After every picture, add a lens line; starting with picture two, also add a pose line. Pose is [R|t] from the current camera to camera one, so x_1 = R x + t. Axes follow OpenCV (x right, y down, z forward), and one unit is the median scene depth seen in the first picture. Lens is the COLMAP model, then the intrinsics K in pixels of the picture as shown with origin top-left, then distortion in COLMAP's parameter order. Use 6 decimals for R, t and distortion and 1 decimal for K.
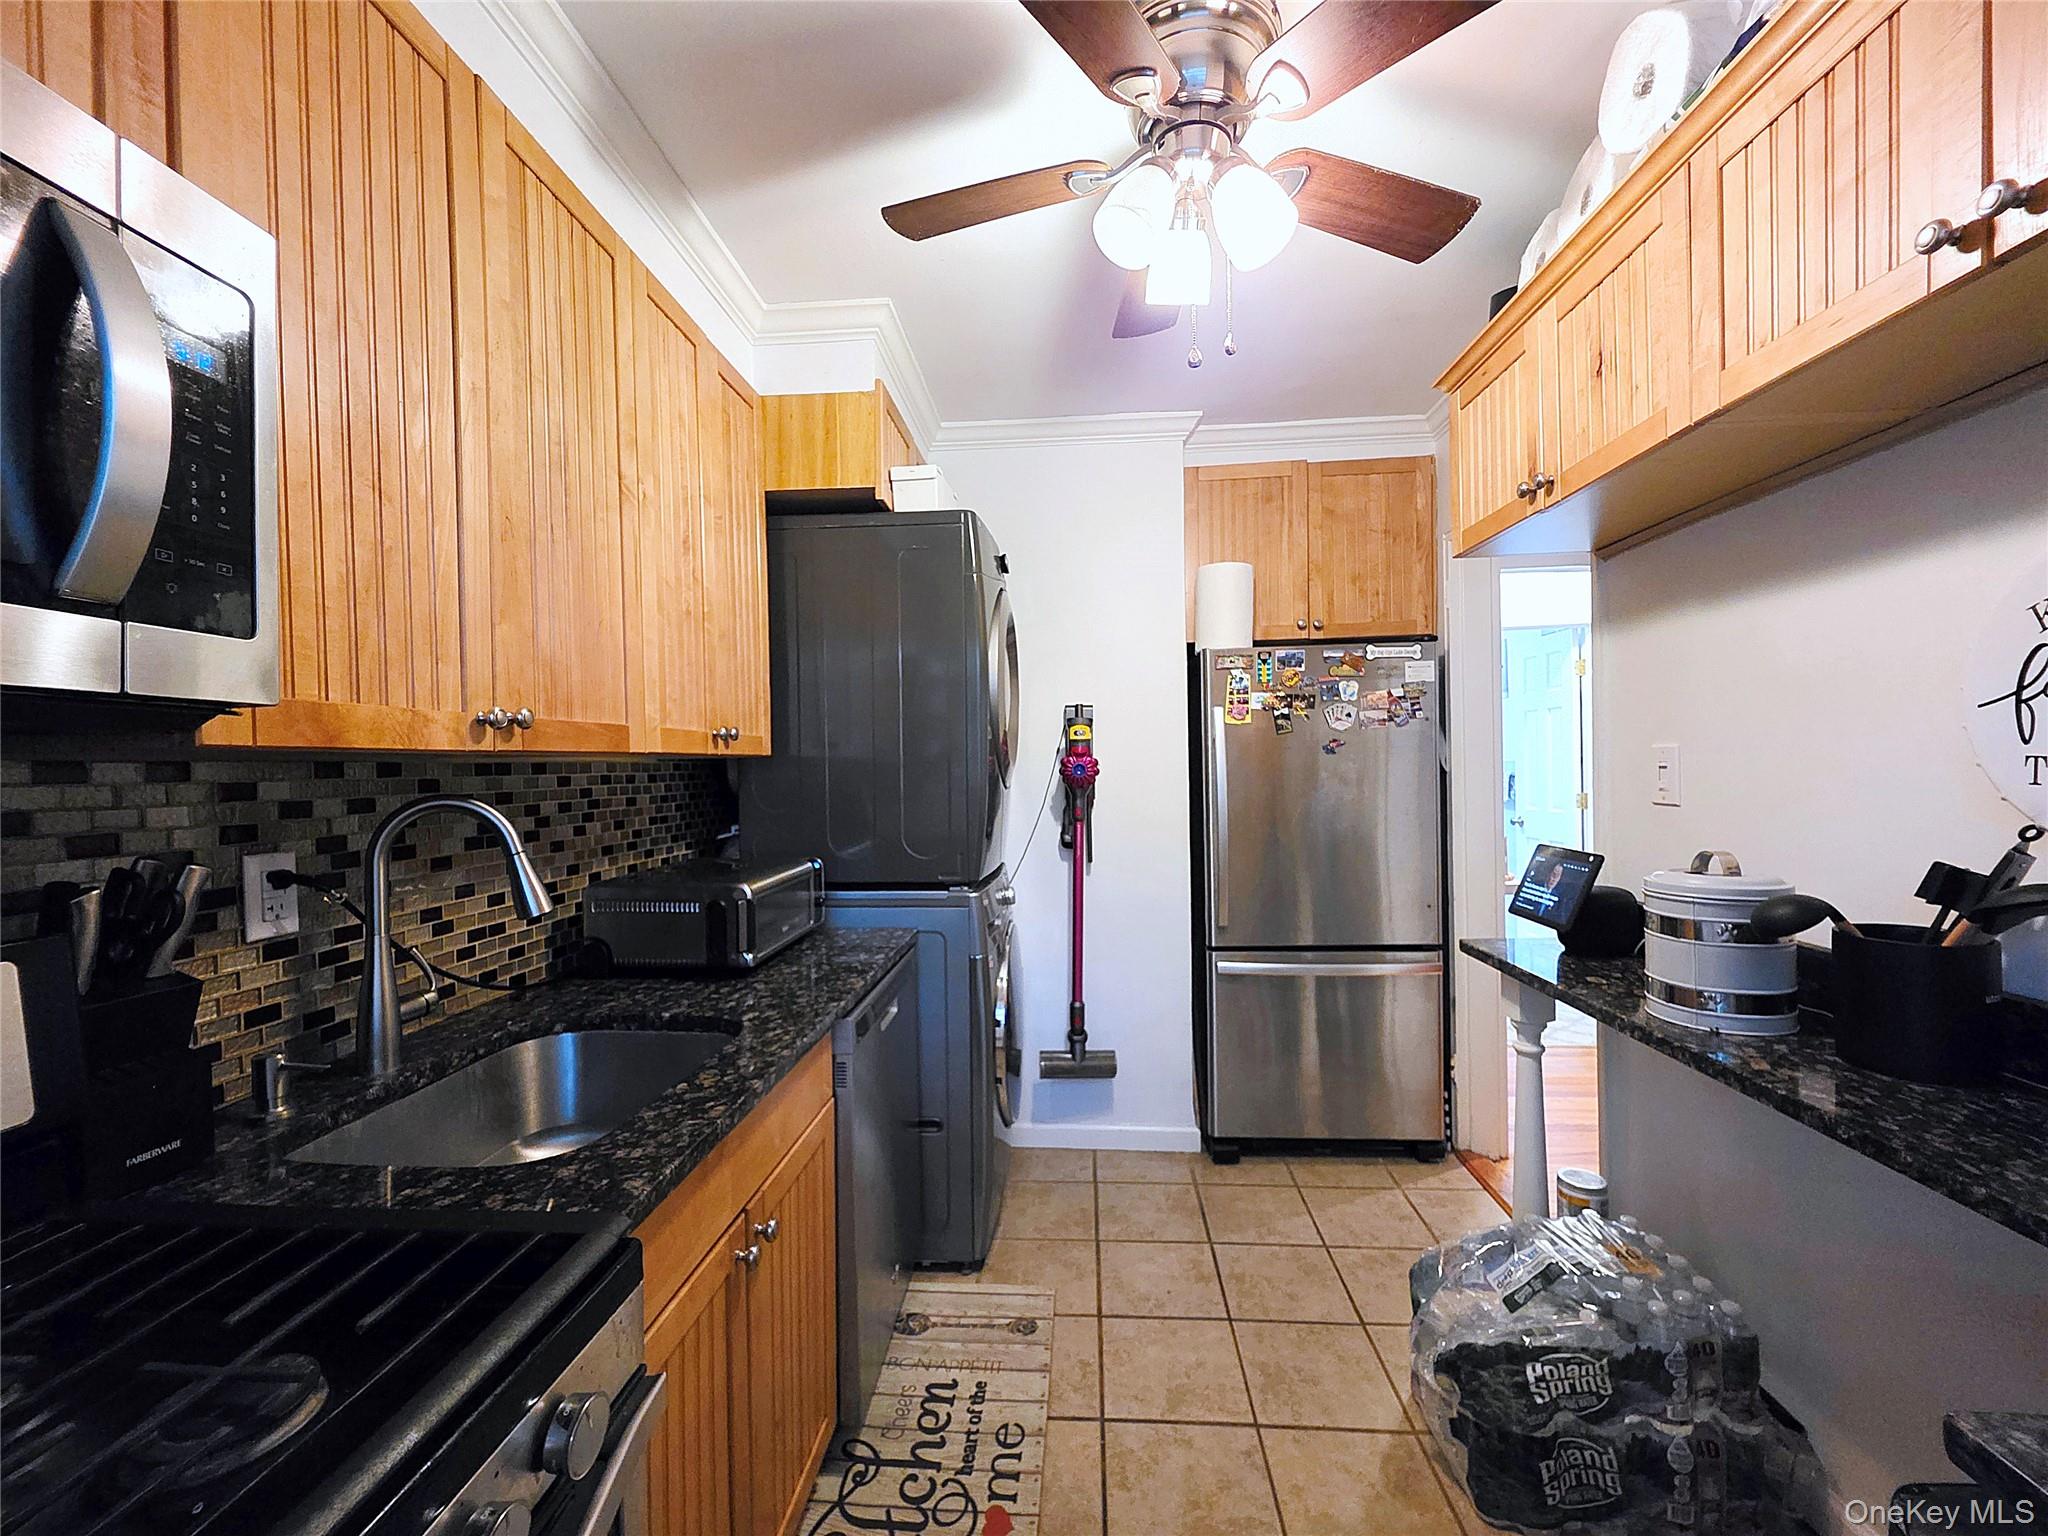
lens RADIAL K [[829.9, 0, 1024.5], [0, 829.9, 775.1], [0, 0, 1]] dist [0.002528, 0.000164]
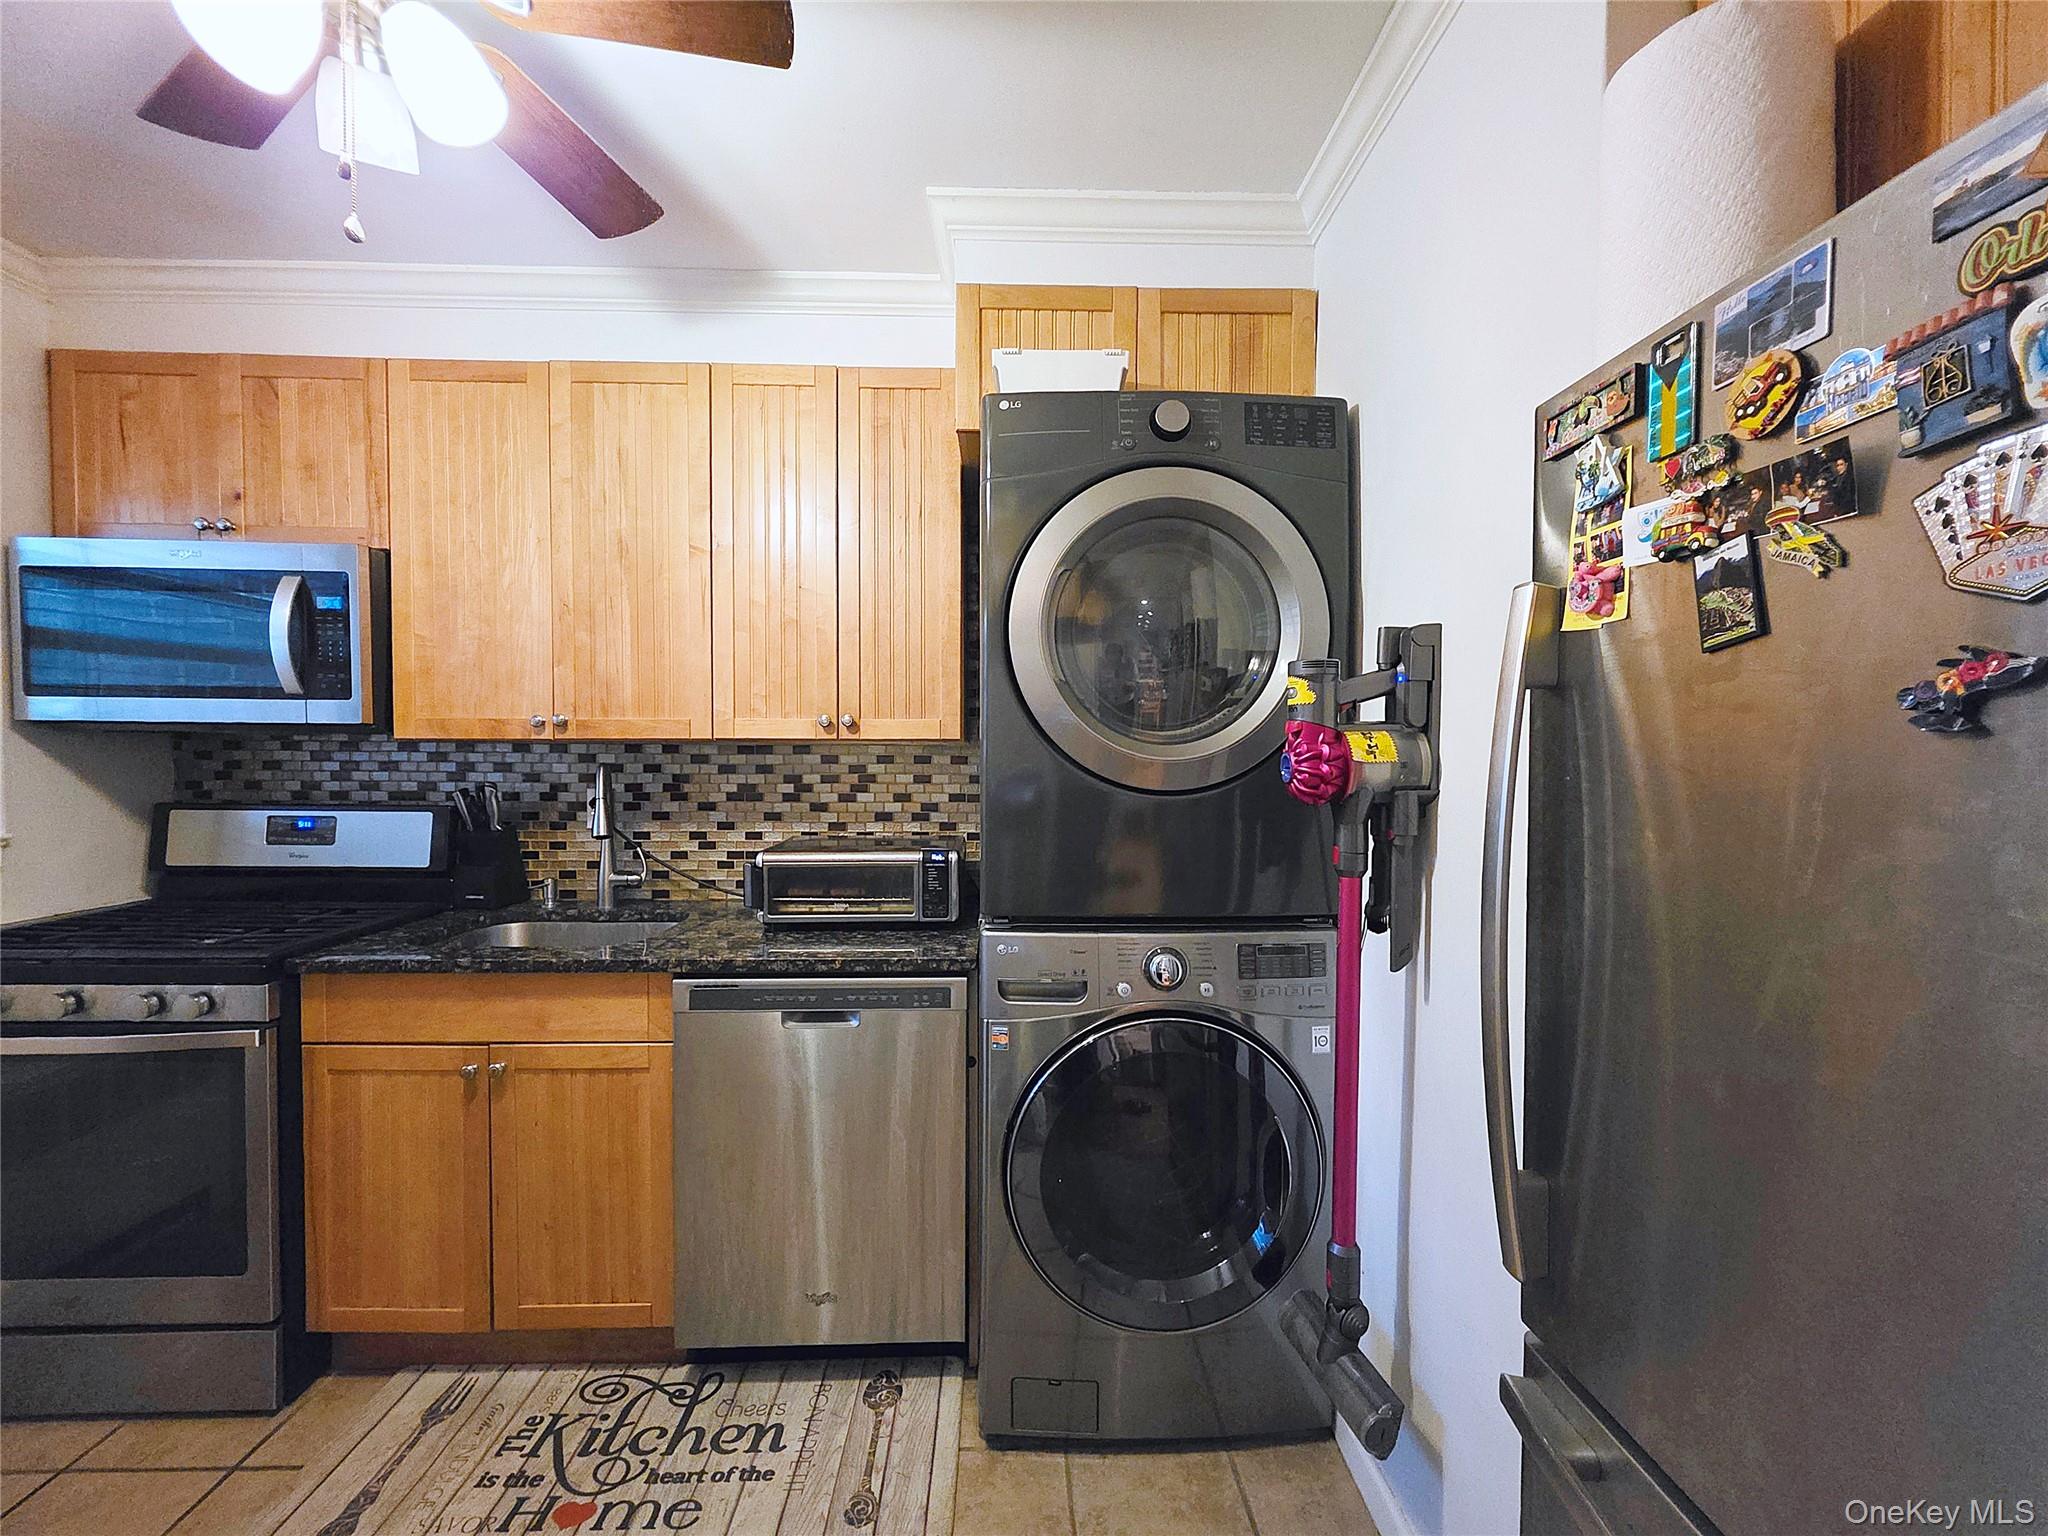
lens RADIAL K [[829.9, 0, 1024.5], [0, 829.9, 775.1], [0, 0, 1]] dist [0.002528, 0.000164]
pose [[0.099332, 0.044018, -0.994080, 1.038572], [-0.018777, 0.998926, 0.042356, -0.038678], [0.994877, 0.014459, 0.100052, 1.521646]]
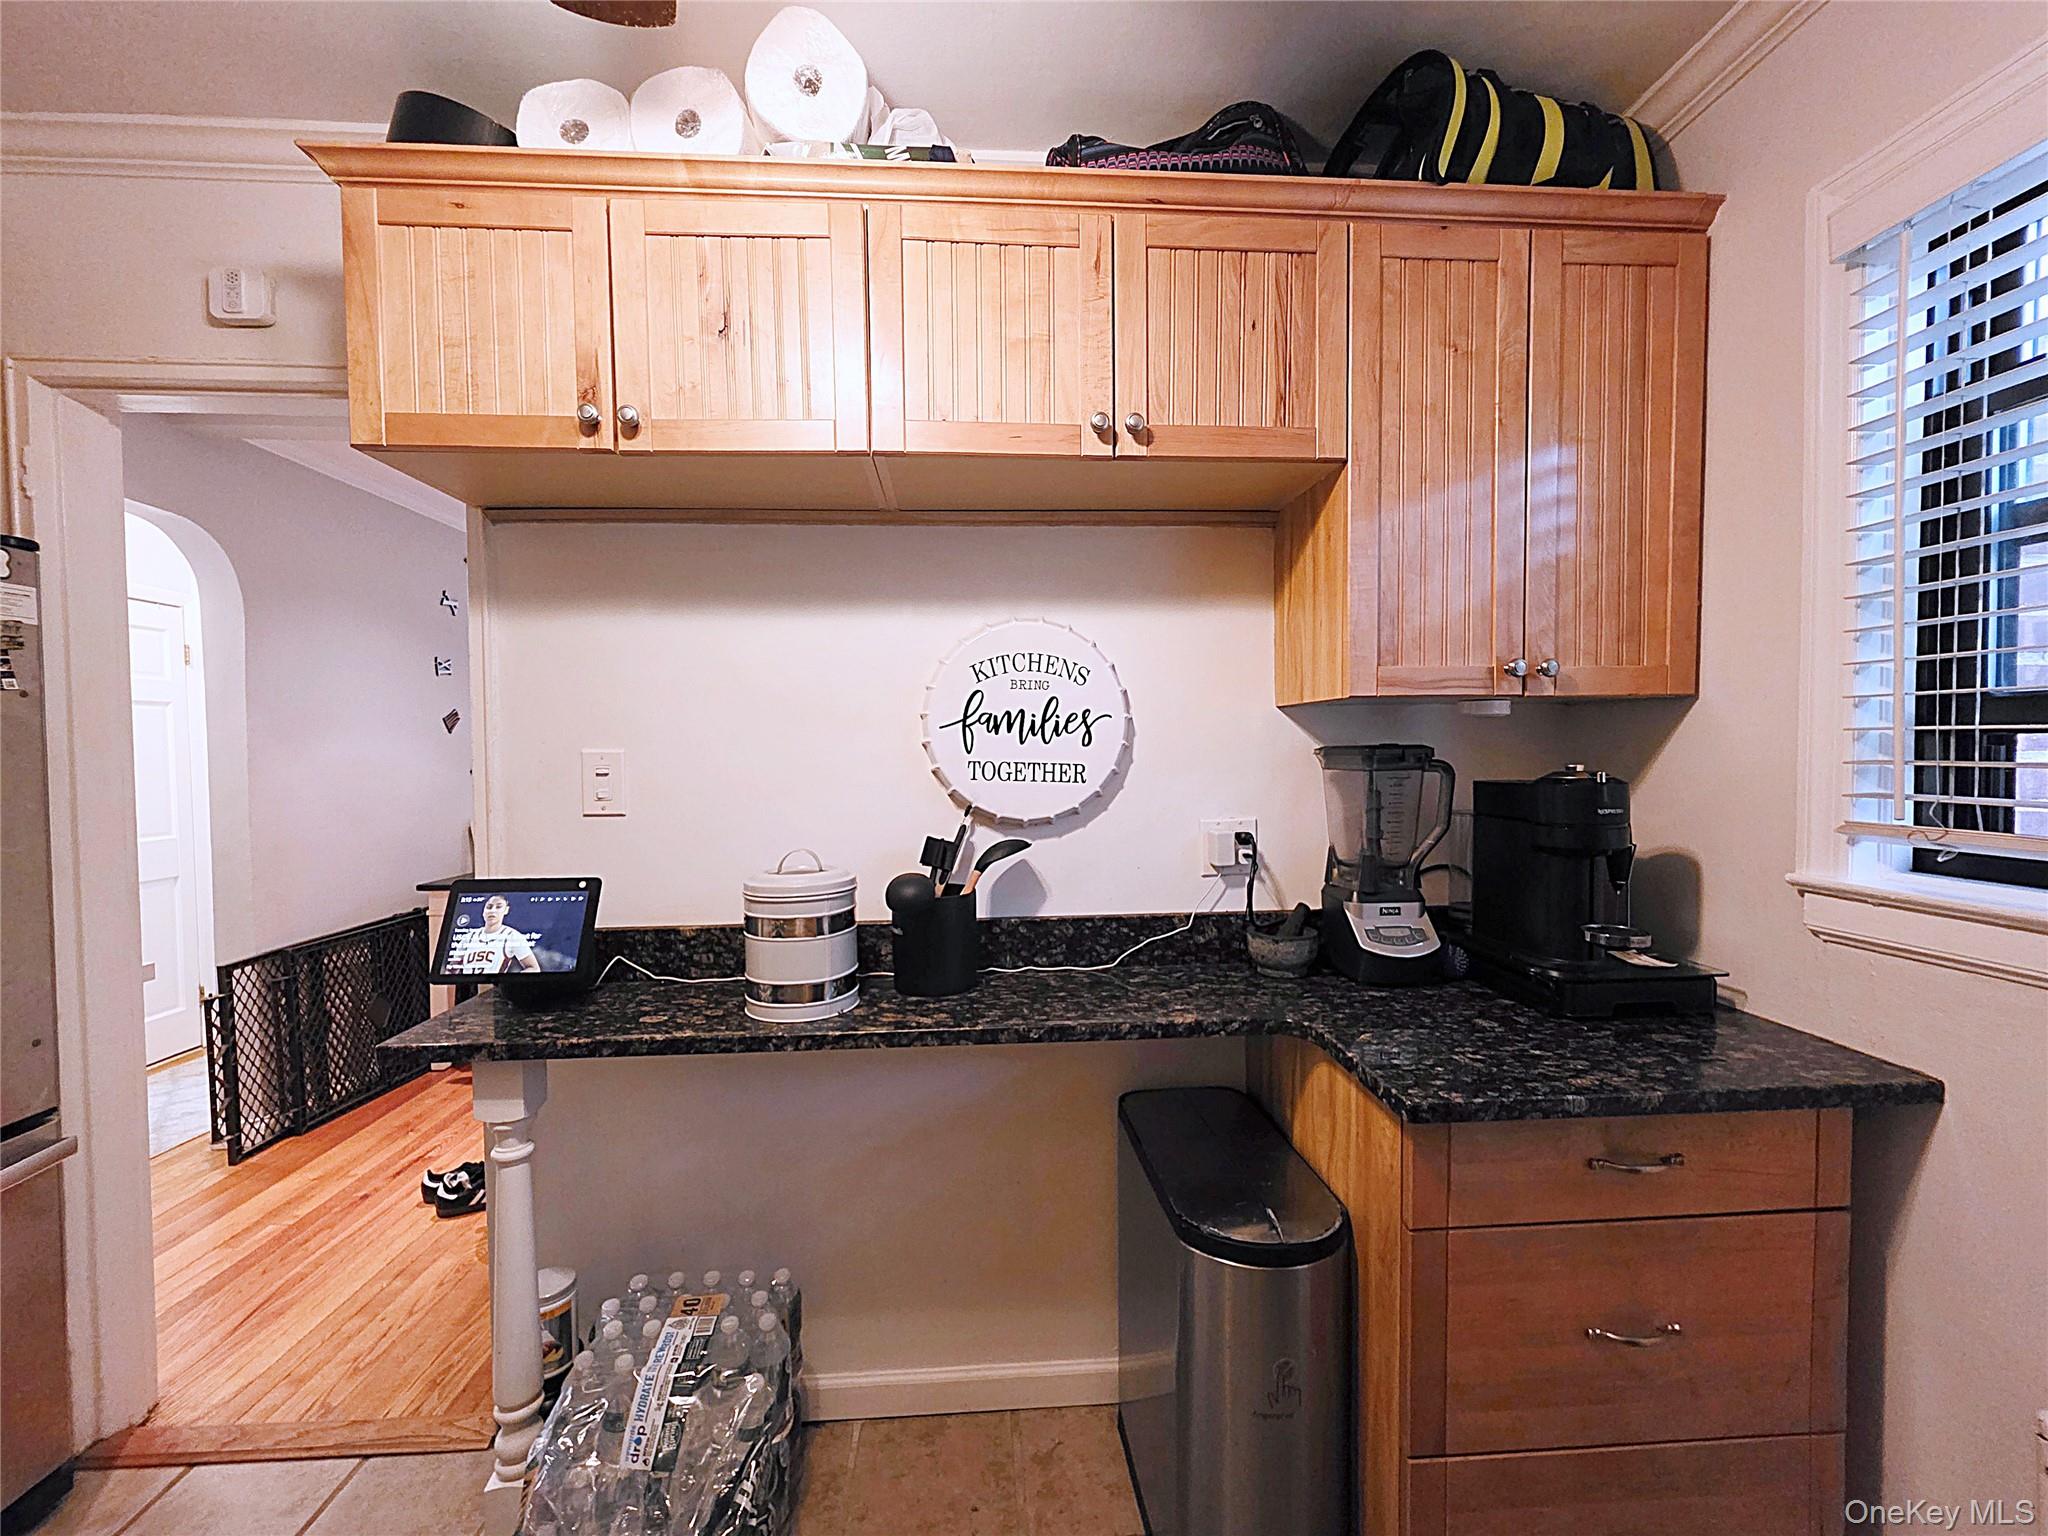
lens RADIAL K [[820.5, 0, 1037.1], [0, 820.5, 776.3], [0, 0, 1]] dist [0.001954, 0.000122]
pose [[-0.136766, -0.009082, 0.990562, -0.249201], [0.026190, 0.999575, 0.012780, -0.008651], [-0.990257, 0.027690, -0.136470, 0.828024]]
